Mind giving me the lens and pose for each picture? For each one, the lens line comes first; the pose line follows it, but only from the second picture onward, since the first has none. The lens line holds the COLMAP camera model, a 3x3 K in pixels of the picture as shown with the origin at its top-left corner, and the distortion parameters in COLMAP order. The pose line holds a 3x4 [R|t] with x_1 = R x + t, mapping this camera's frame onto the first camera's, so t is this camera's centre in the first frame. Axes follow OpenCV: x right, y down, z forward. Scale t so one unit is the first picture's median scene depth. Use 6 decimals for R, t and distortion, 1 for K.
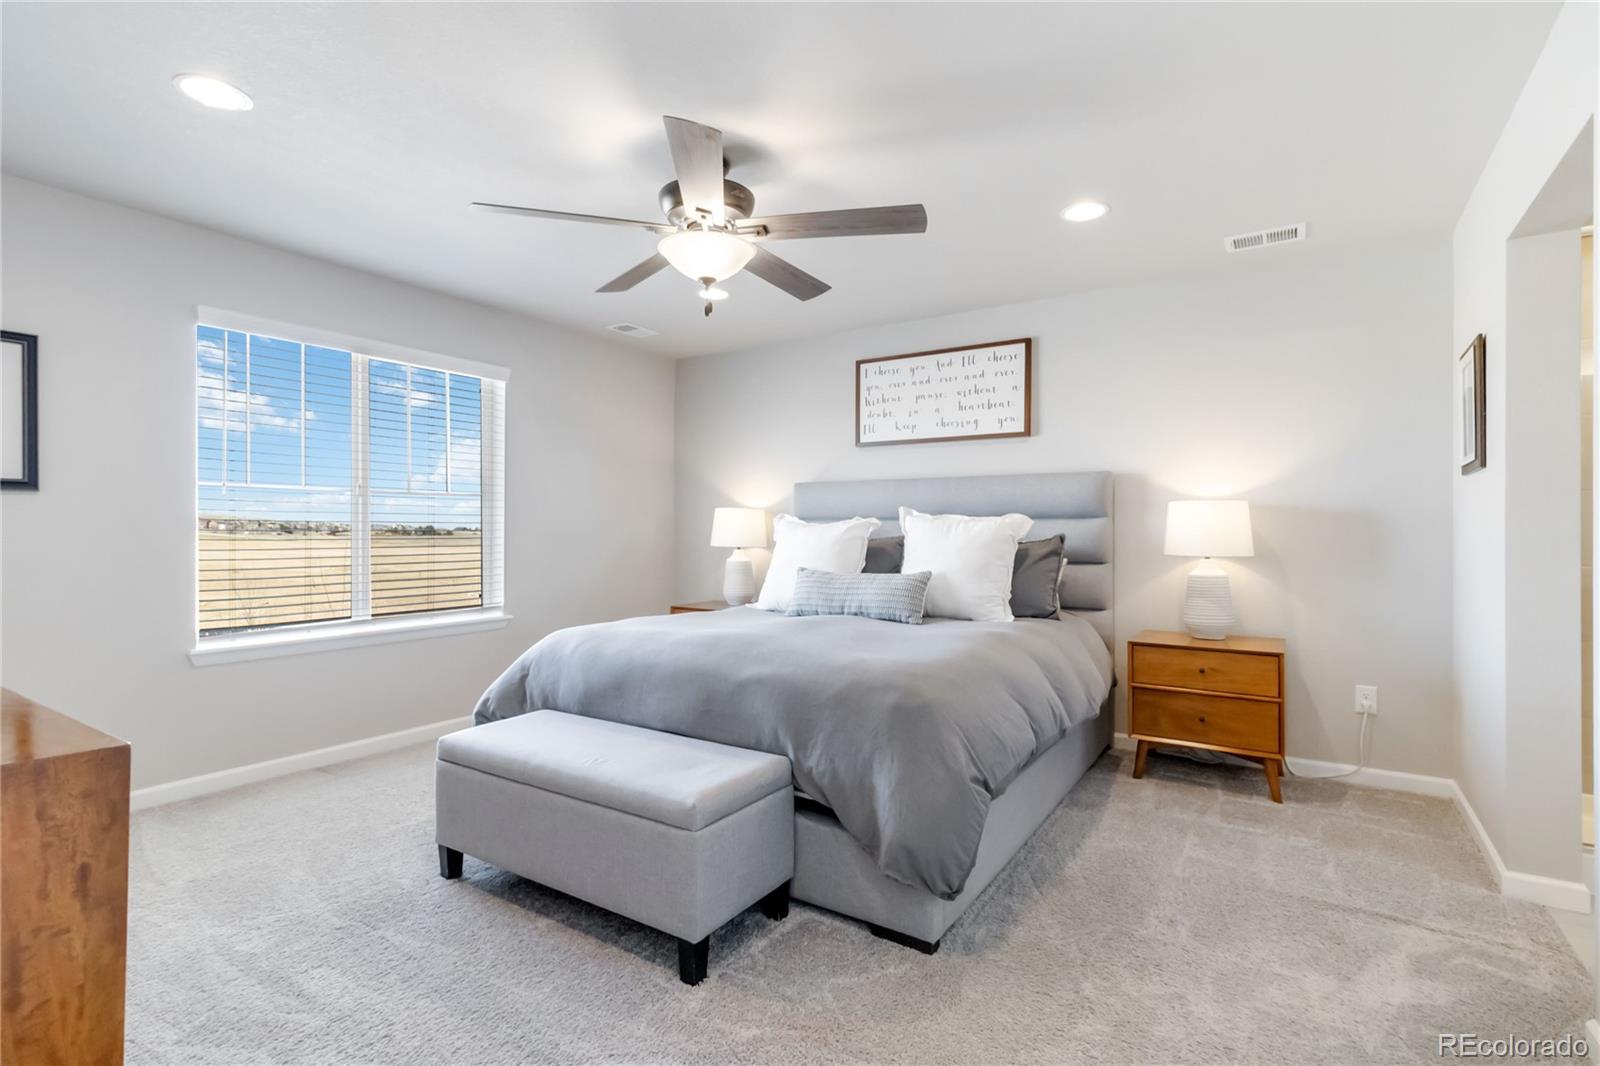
lens RADIAL K [[756.7, 0, 823.9], [0, 756.7, 530.9], [0, 0, 1]] dist [0.003122, 0.000280]
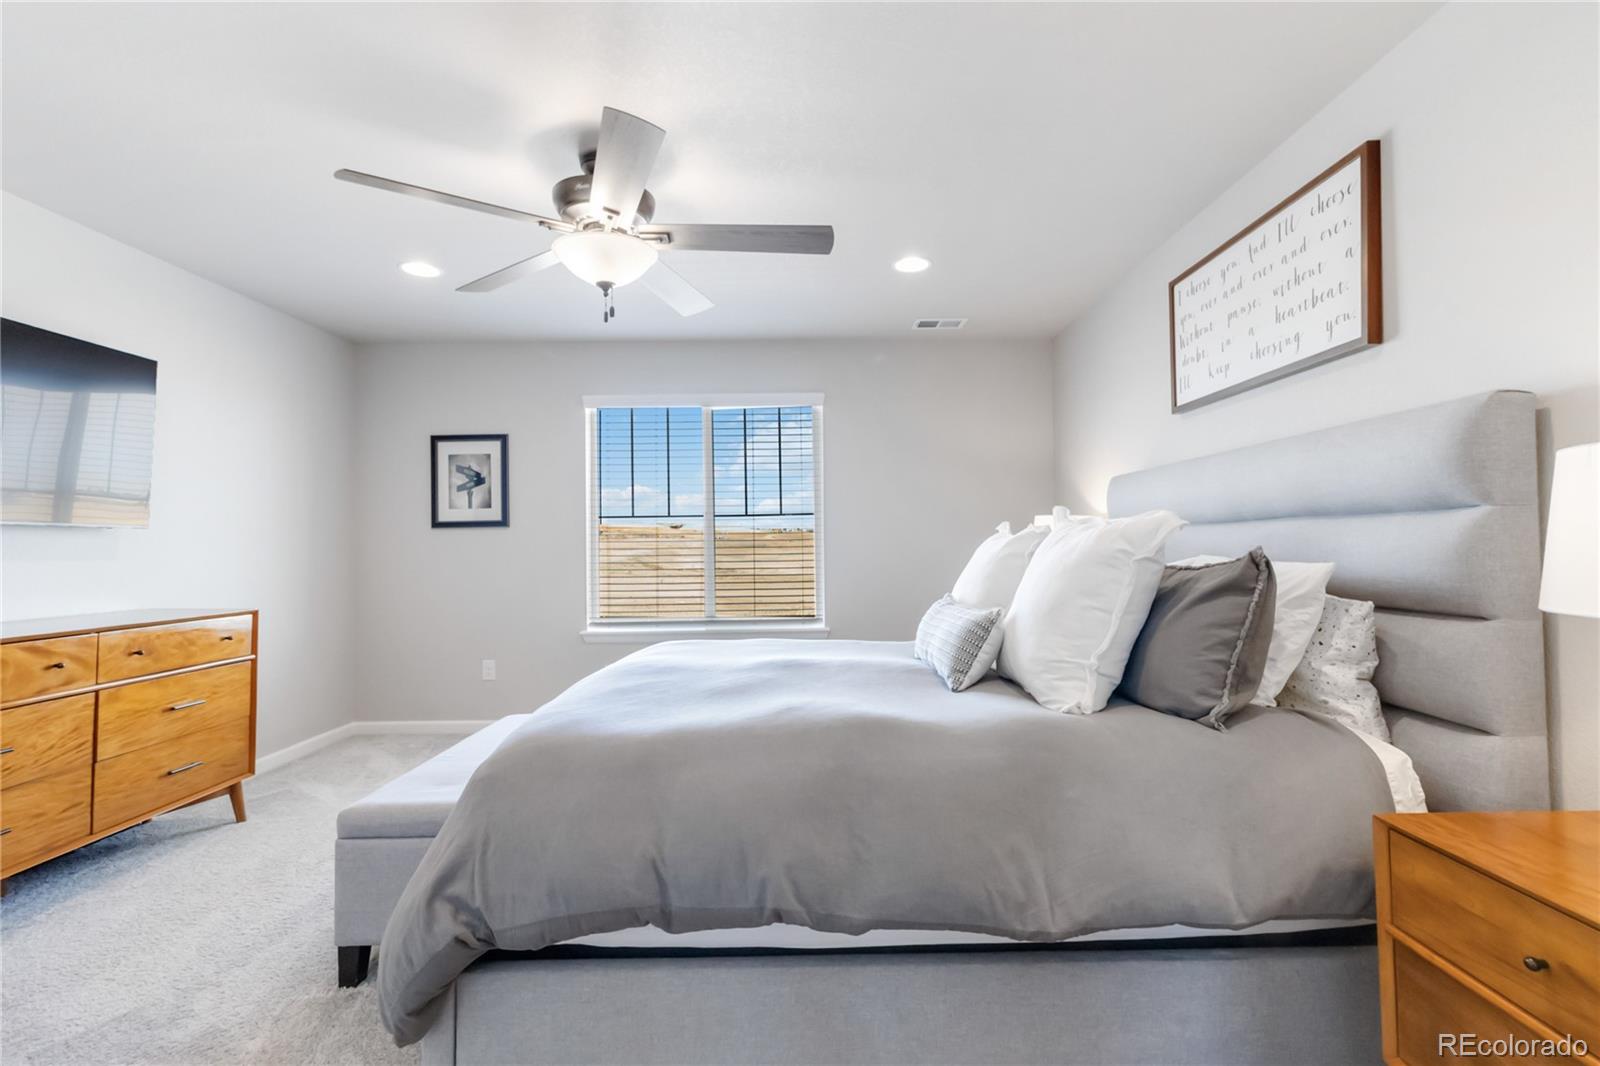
lens RADIAL K [[756.7, 0, 808.6], [0, 756.7, 534.3], [0, 0, 1]] dist [0.003122, 0.000280]
pose [[0.540842, -0.021143, -0.840858, 0.459005], [0.012687, 0.999775, -0.016979, -0.000269], [0.841029, -0.001485, 0.540989, 0.417404]]
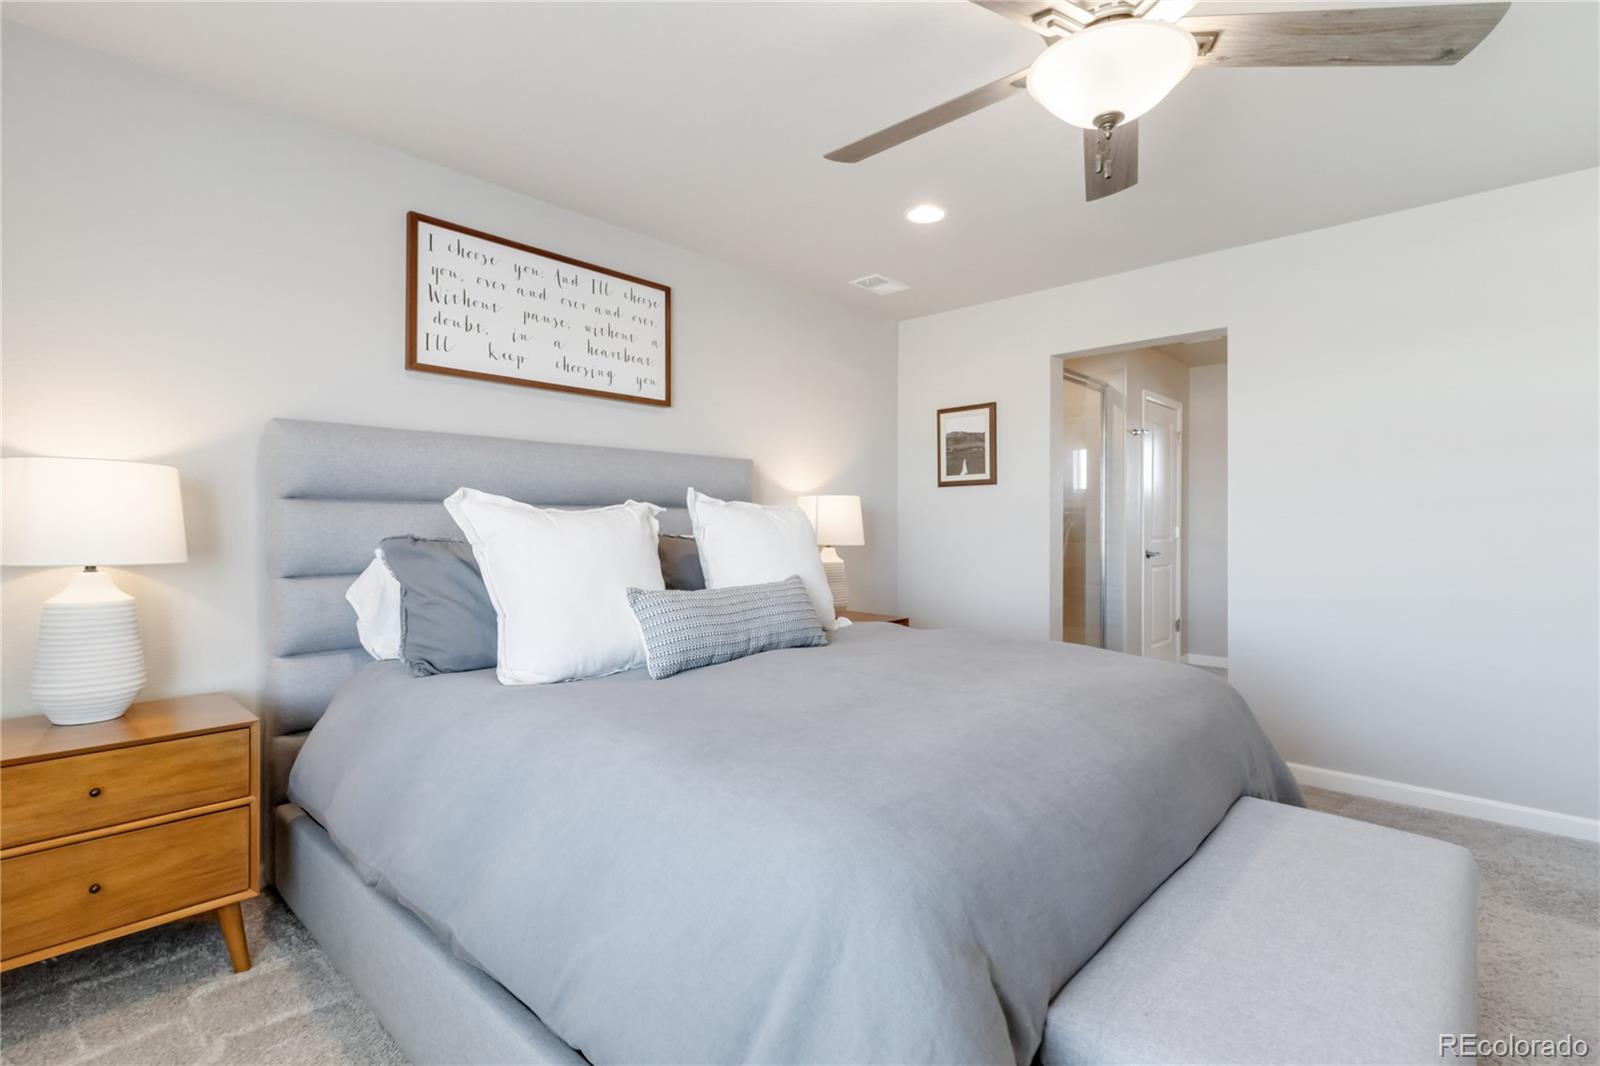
lens RADIAL K [[756.7, 0, 801.8], [0, 756.7, 529.6], [0, 0, 1]] dist [0.003122, 0.000280]
pose [[0.178407, -0.008598, 0.983919, -0.489074], [-0.001728, 0.999958, 0.009052, -0.000270], [-0.983955, -0.003316, 0.178384, 0.680492]]
